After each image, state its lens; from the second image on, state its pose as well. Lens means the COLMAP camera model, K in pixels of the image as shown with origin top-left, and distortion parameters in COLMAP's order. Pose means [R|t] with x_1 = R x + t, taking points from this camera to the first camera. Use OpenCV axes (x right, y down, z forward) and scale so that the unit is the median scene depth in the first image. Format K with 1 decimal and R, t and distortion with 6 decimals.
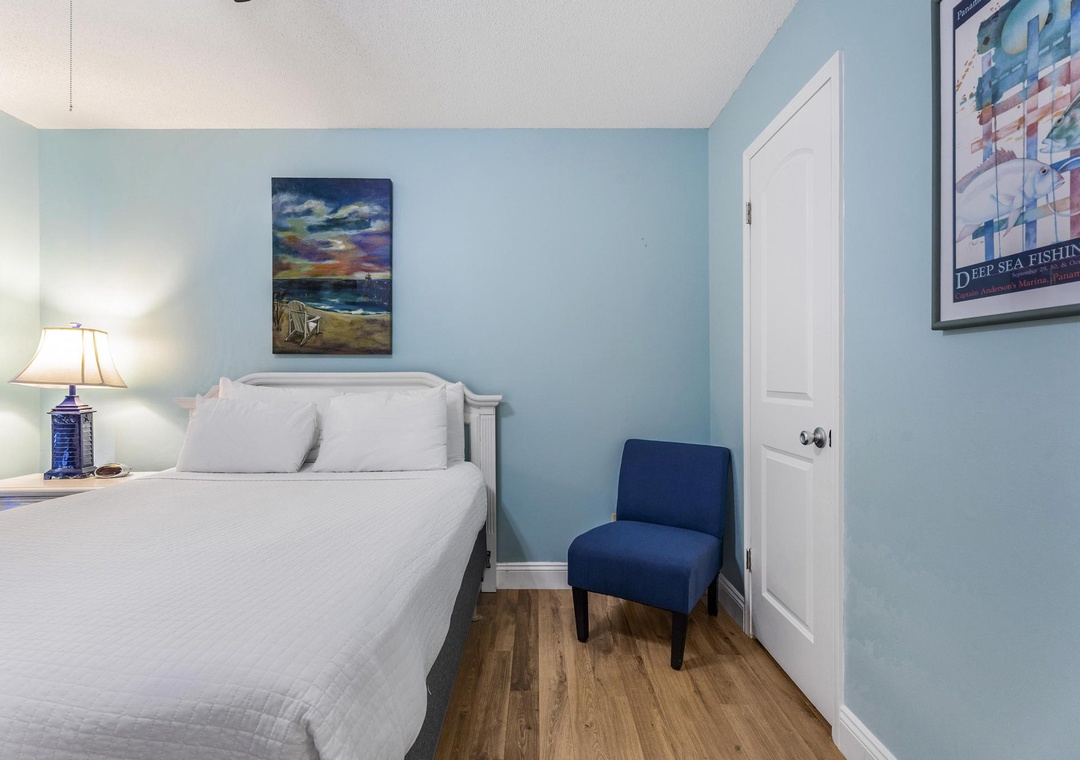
lens RADIAL K [[528.7, 0, 539.9], [0, 528.7, 378.9], [0, 0, 1]] dist [0.000645, -0.000440]
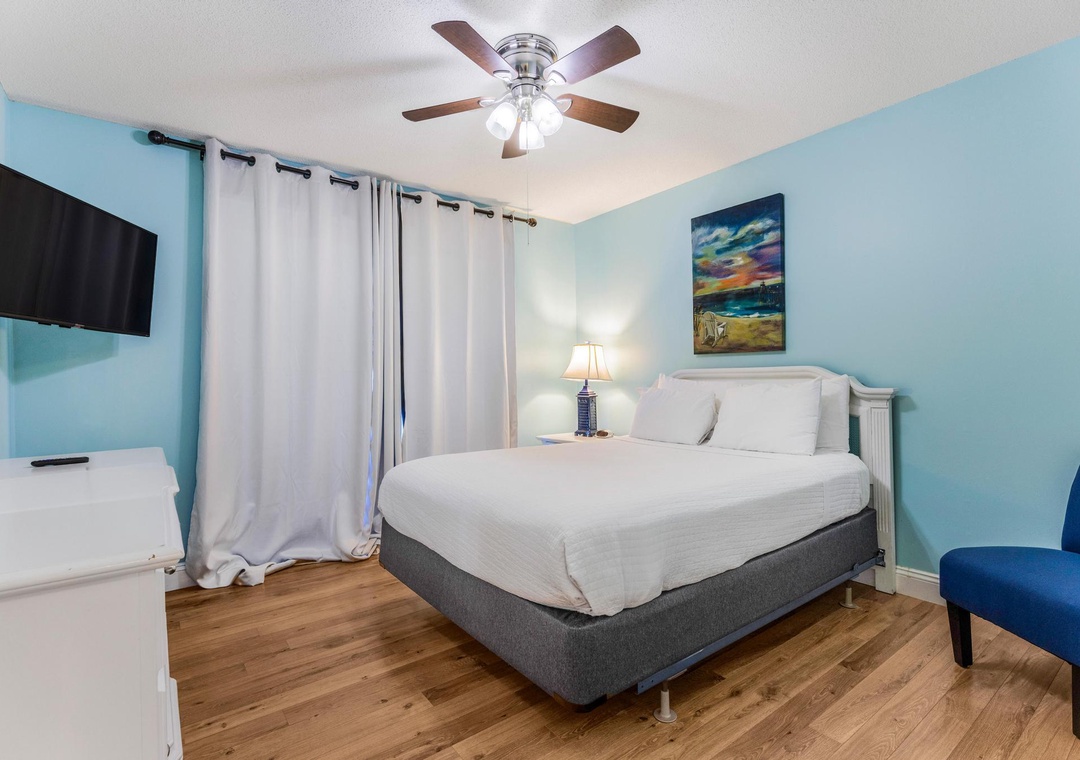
lens RADIAL K [[528.7, 0, 534.5], [0, 528.7, 377.0], [0, 0, 1]] dist [0.000645, -0.000440]
pose [[0.588688, -0.007437, -0.808326, 0.312710], [0.014949, 0.999887, 0.001687, -0.000309], [0.808222, -0.013077, 0.588733, -0.079396]]
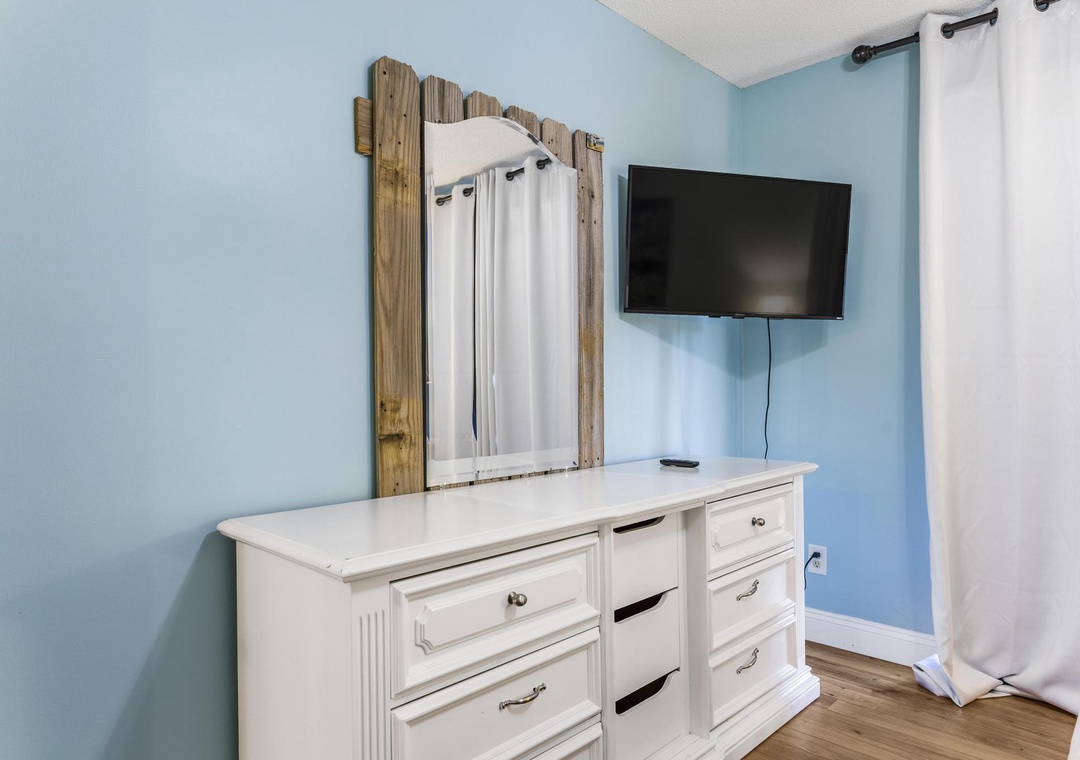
lens RADIAL K [[666.4, 0, 533.6], [0, 666.4, 389.1], [0, 0, 1]] dist [-0.015476, 0.002421]
pose [[-0.713925, 0.015224, -0.700057, 0.086513], [0.010840, 0.999884, 0.010690, 0.000193], [0.700138, 0.000044, -0.714007, 0.288987]]
